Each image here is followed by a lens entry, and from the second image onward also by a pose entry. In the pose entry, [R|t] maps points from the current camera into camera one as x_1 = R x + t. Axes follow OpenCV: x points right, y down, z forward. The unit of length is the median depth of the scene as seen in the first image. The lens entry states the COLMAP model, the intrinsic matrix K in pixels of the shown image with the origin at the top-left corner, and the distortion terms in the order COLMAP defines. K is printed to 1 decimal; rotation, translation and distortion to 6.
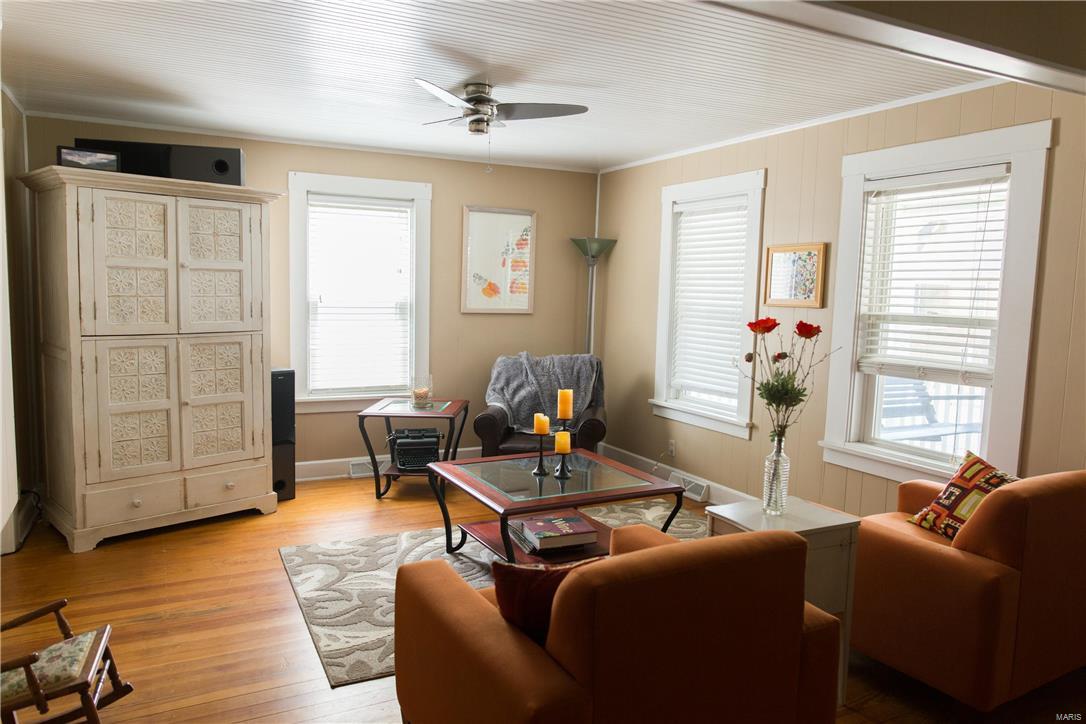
lens RADIAL K [[750.1, 0, 543.0], [0, 750.1, 362.0], [0, 0, 1]] dist [-0.026838, 0.007695]
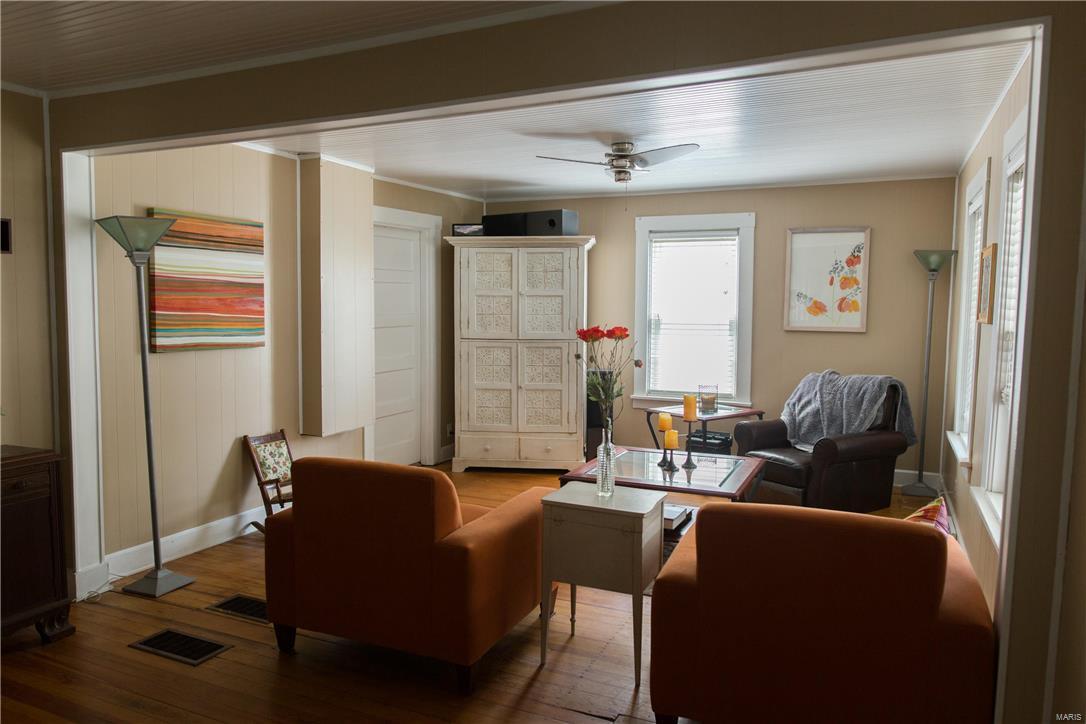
lens RADIAL K [[750.1, 0, 543.0], [0, 750.1, 362.0], [0, 0, 1]] dist [-0.026838, 0.007695]
pose [[0.608377, 0.043651, -0.792446, 0.653312], [-0.069894, 0.997554, 0.001291, 0.001427], [0.790564, 0.054602, 0.609940, 0.117855]]
